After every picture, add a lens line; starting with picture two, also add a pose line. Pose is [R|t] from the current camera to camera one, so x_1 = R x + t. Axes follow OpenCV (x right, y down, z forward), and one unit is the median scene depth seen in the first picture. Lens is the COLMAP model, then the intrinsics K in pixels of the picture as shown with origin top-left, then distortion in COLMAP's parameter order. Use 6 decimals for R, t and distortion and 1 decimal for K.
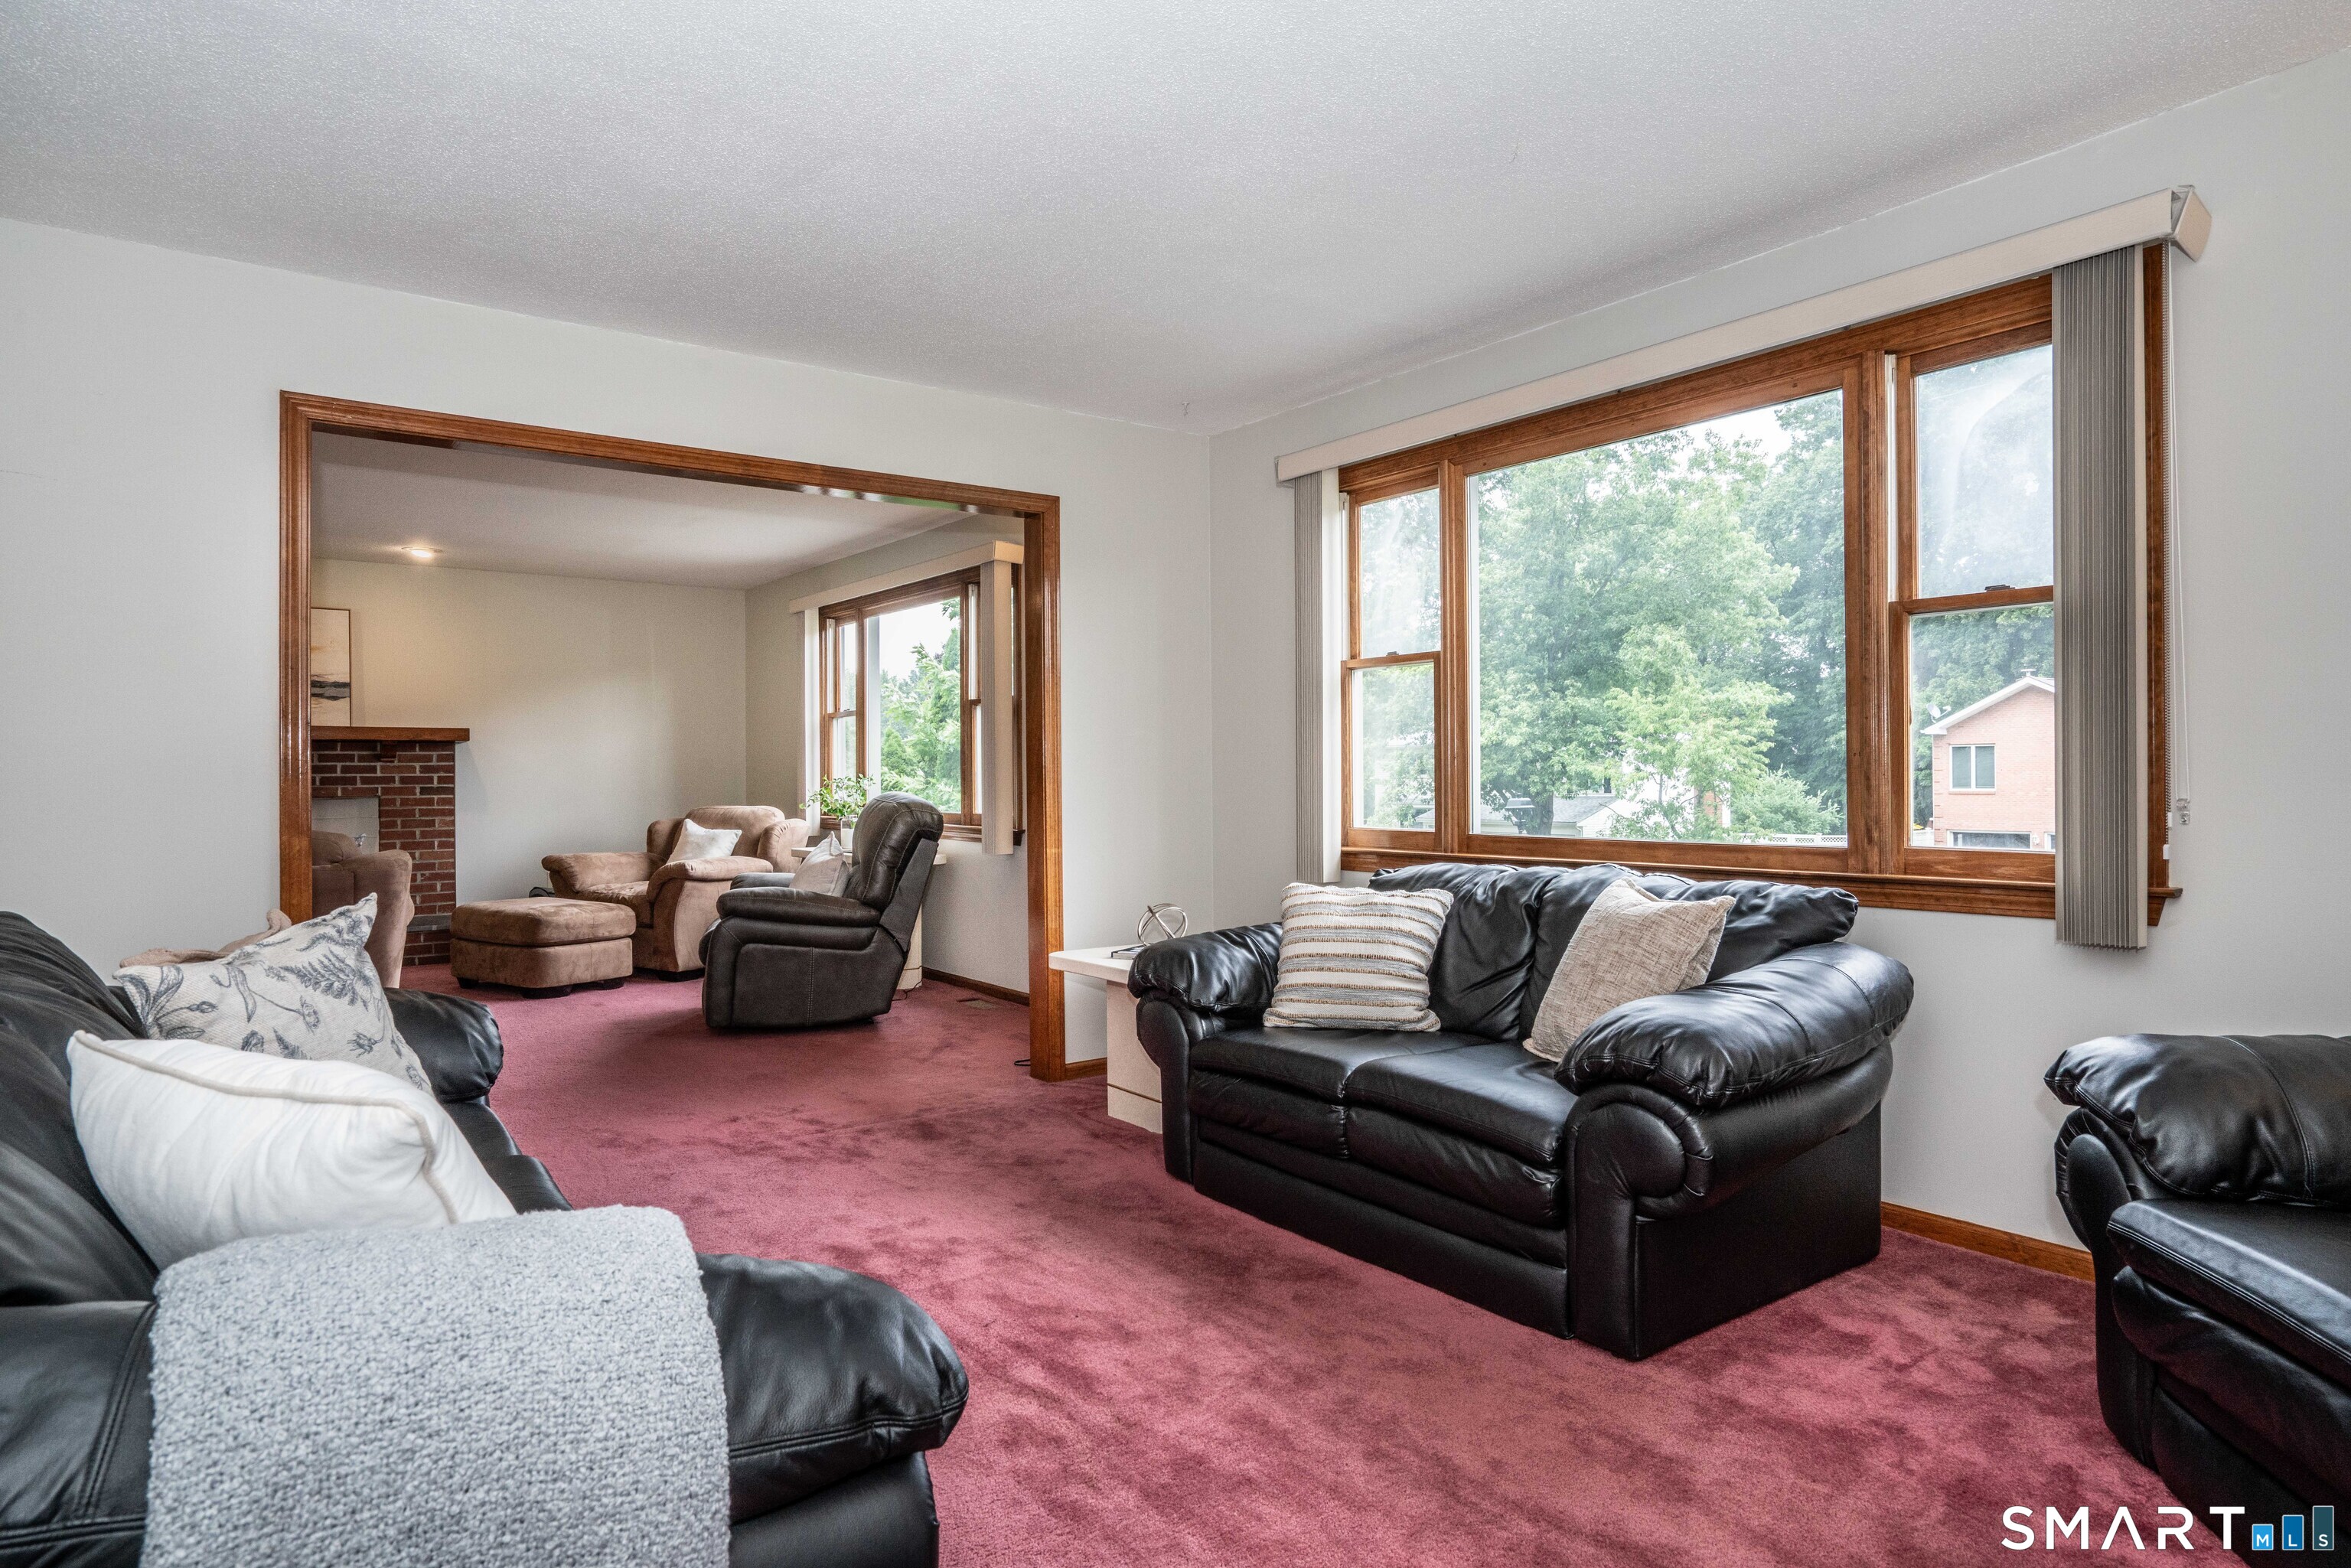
lens RADIAL K [[1352.4, 0, 1175.5], [0, 1352.4, 784.0], [0, 0, 1]] dist [-0.032476, -0.000115]
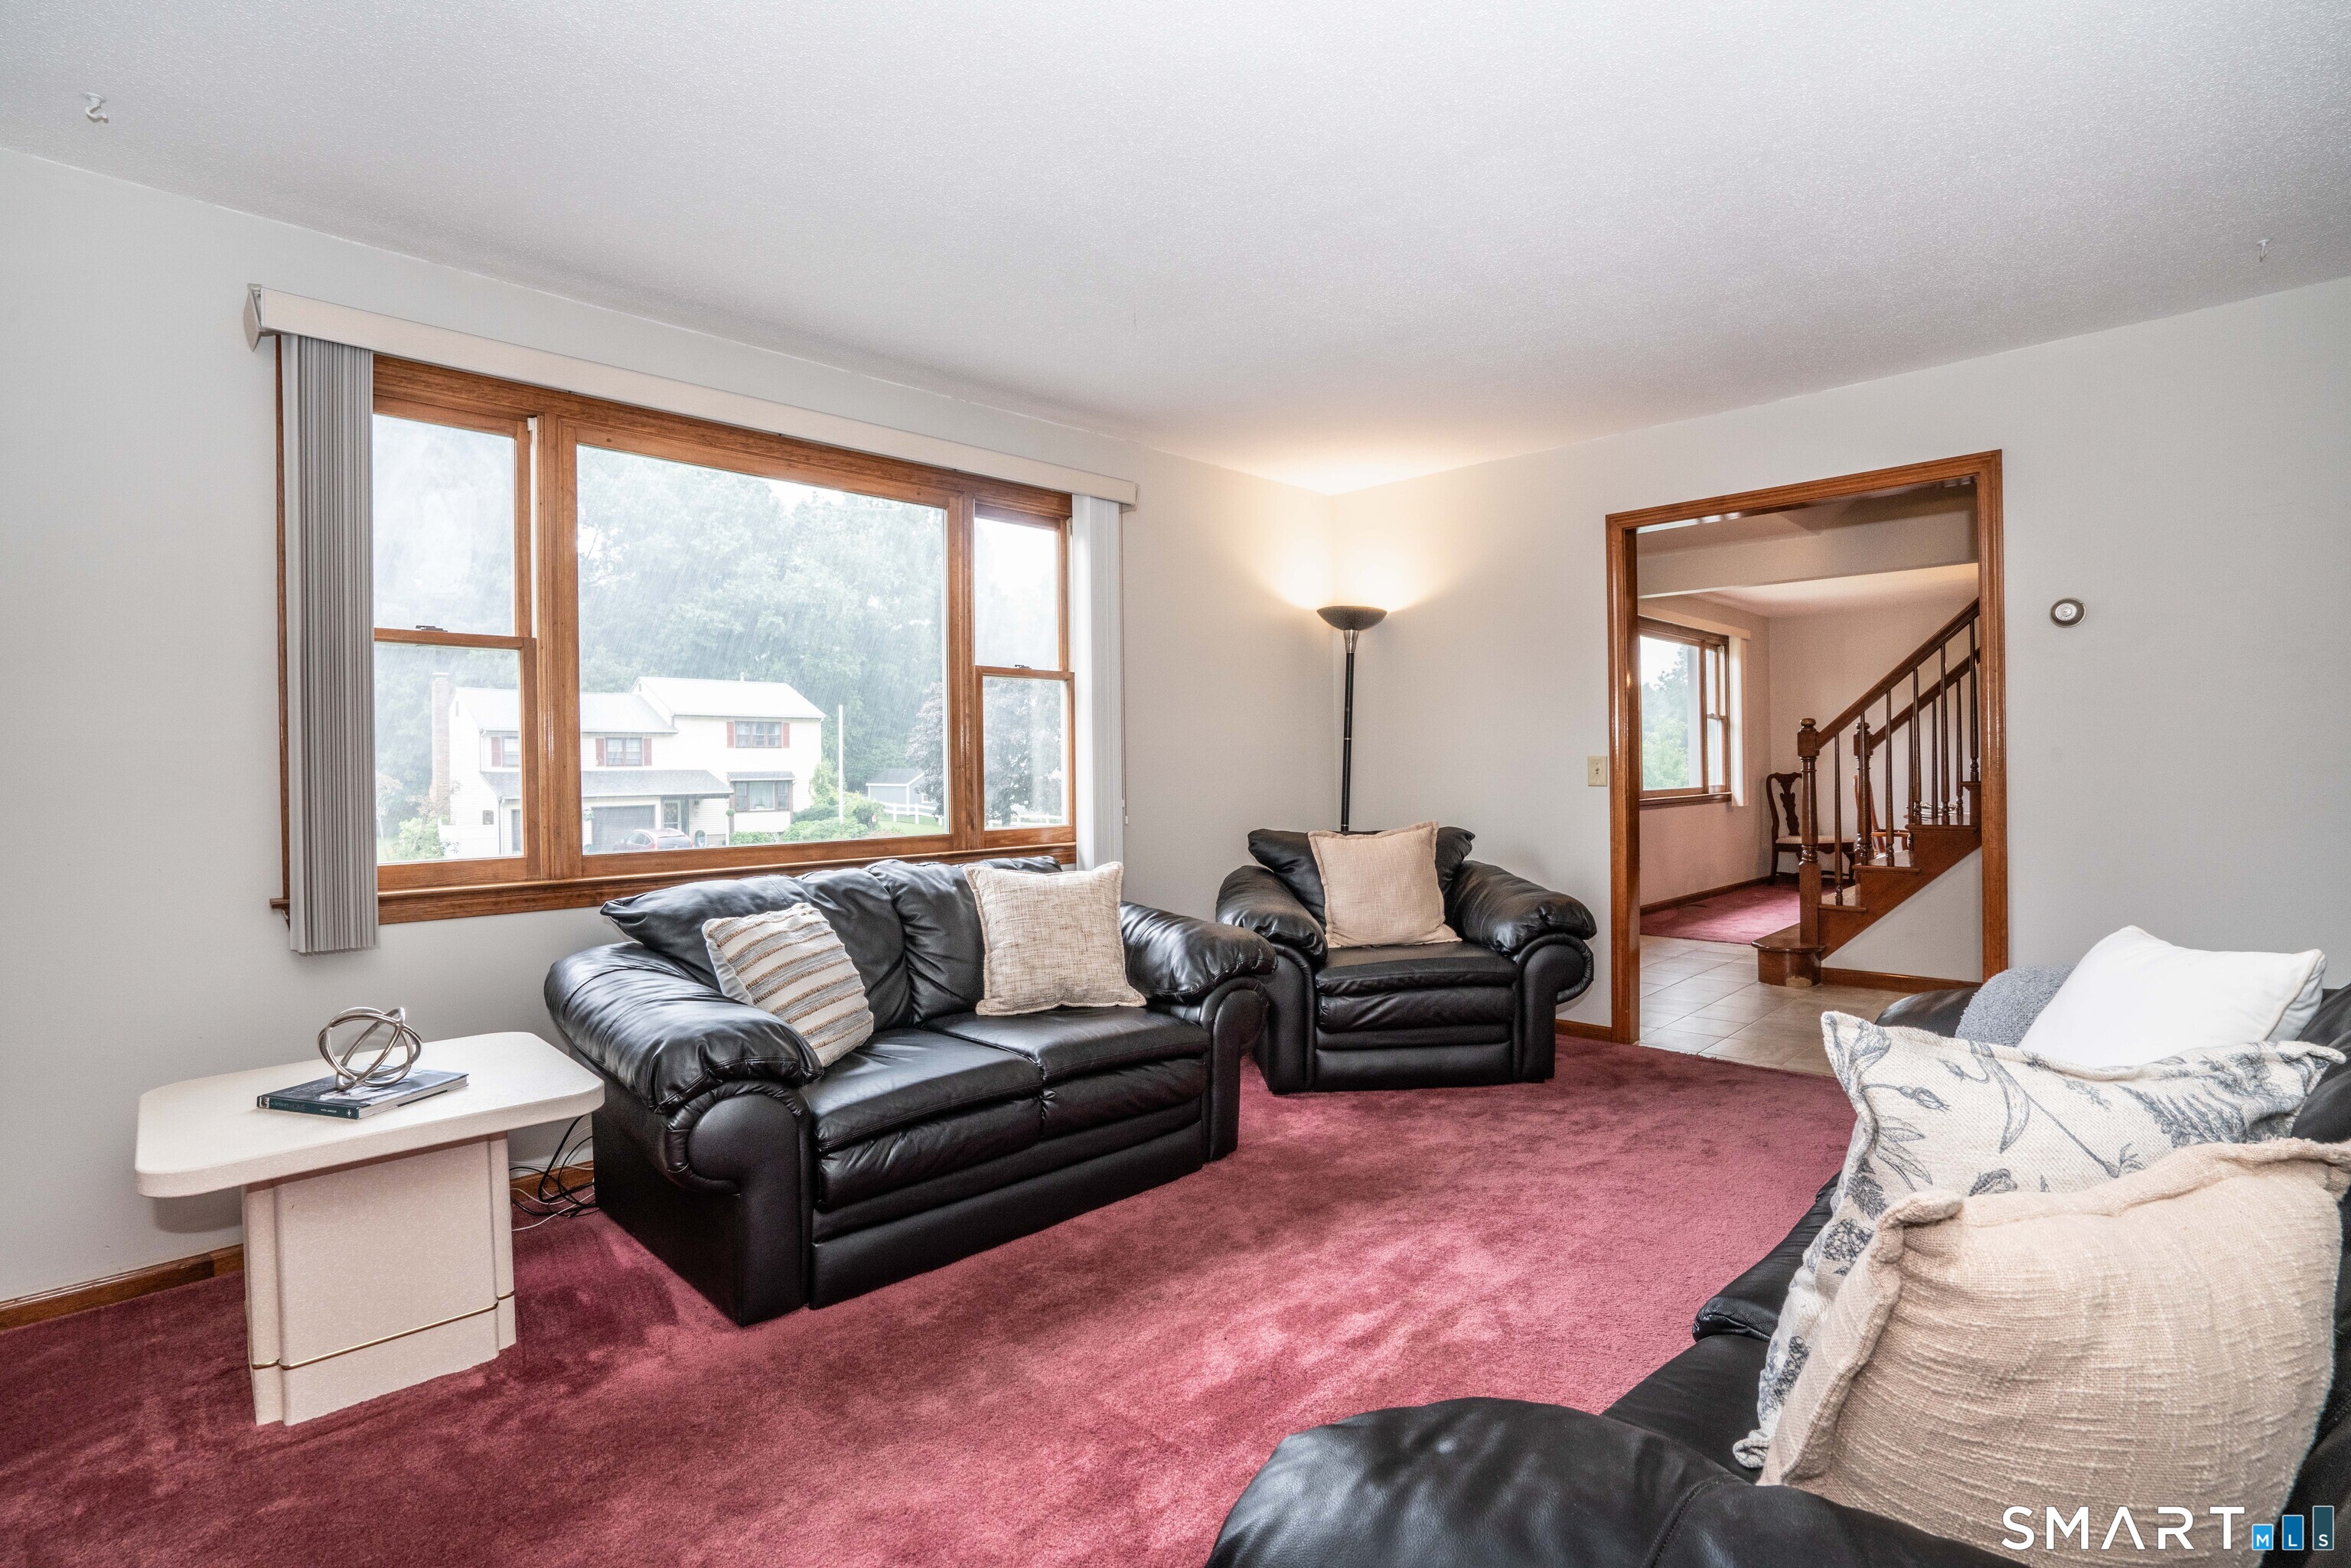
lens RADIAL K [[1115.7, 0, 1175.5], [0, 1115.7, 784.0], [0, 0, 1]] dist [-0.015680, 0.000076]
pose [[-0.140960, 0.000628, 0.990015, -0.596060], [0.020425, 0.999789, 0.002274, -0.003014], [-0.989805, 0.020542, -0.140943, 0.791671]]
